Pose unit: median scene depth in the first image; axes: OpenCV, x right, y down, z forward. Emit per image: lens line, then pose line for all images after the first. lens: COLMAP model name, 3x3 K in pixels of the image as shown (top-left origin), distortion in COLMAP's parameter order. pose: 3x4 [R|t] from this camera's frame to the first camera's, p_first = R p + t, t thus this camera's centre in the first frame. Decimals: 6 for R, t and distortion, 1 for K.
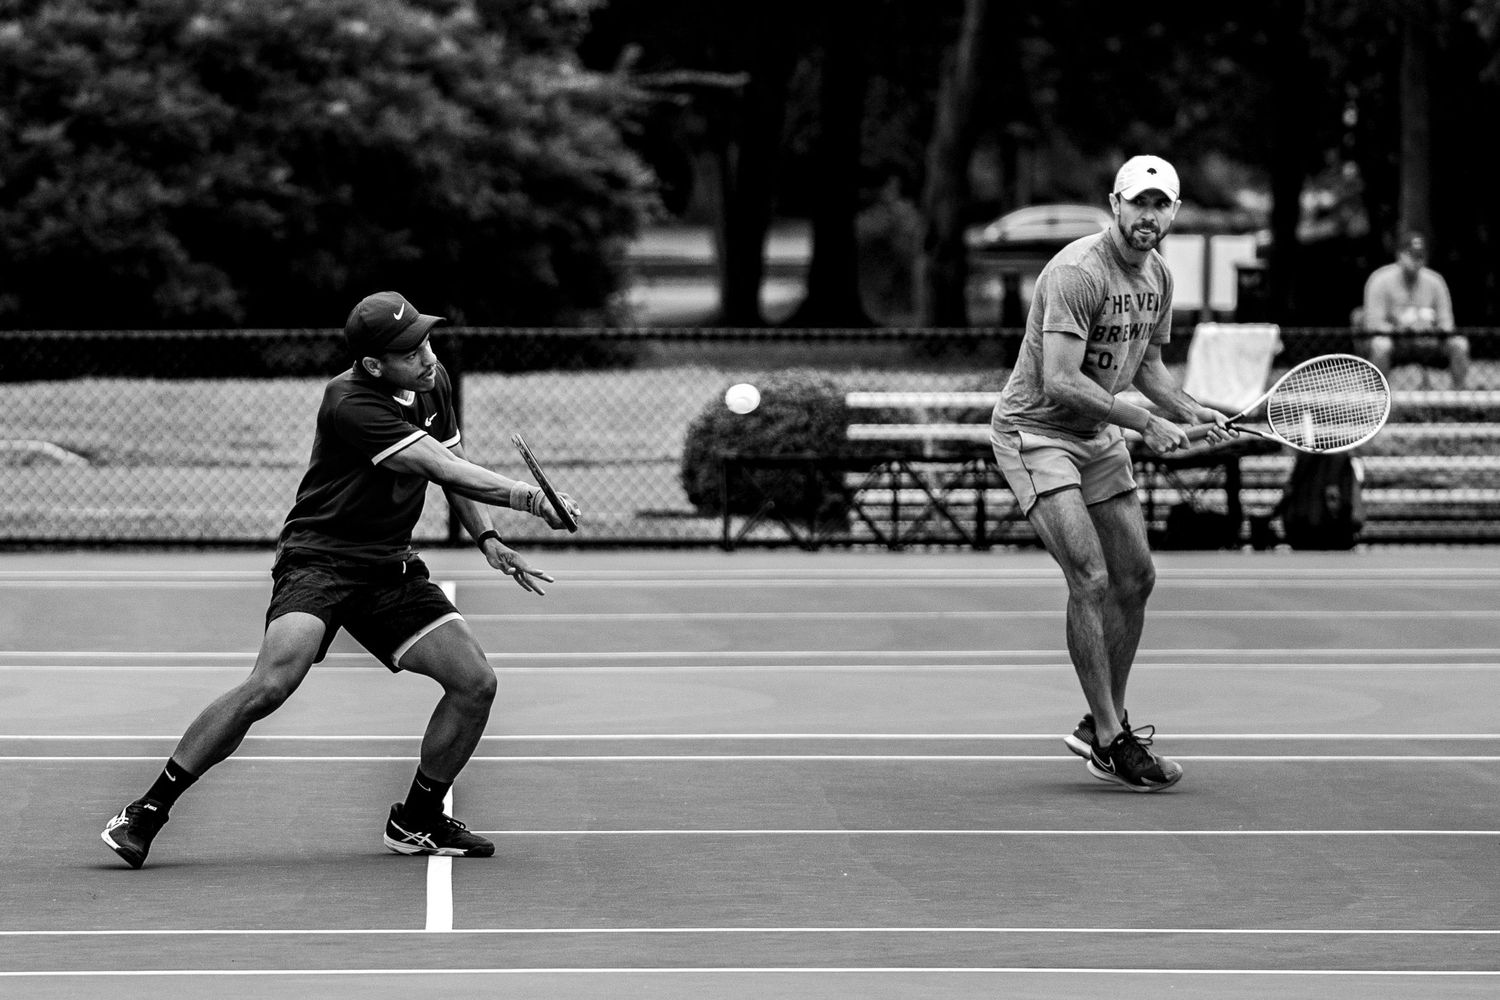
lens RADIAL K [[5617.4, 0, 747.7], [0, 5617.4, 488.8], [0, 0, 1]] dist [-0.119086, 0.000000]
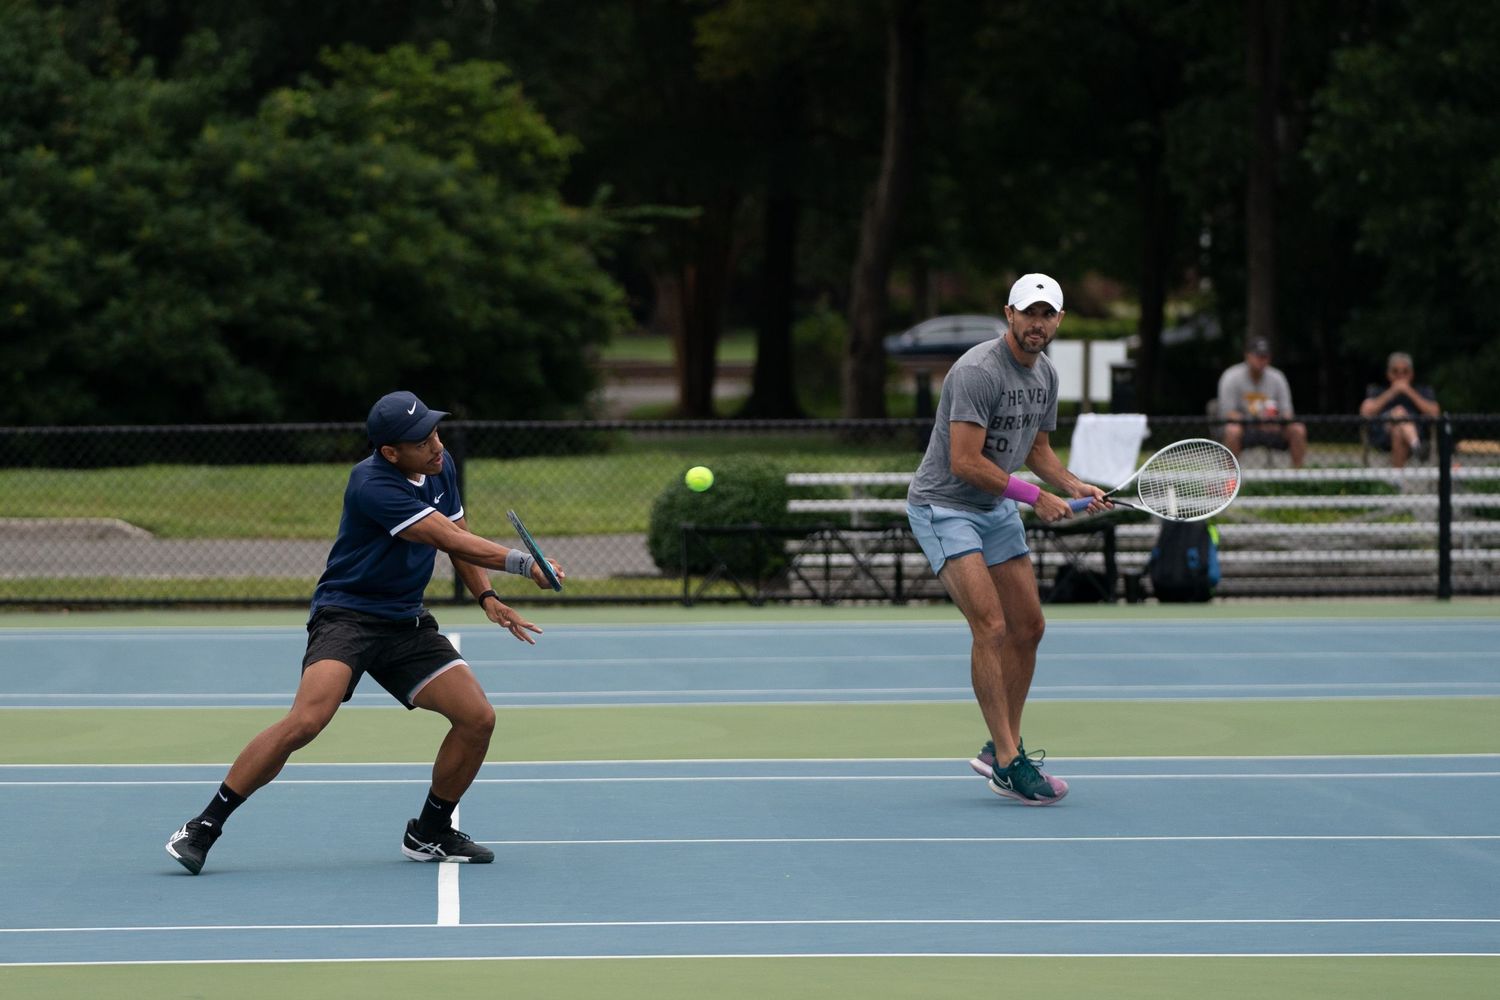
lens RADIAL K [[5617.4, 0, 751.2], [0, 5617.4, 510.1], [0, 0, 1]] dist [-0.119086, 0.000000]
pose [[0.999980, -0.006273, -0.000789, 0.011077], [0.006265, 0.999925, -0.010479, 0.003208], [0.000855, 0.010474, 0.999945, -0.196965]]
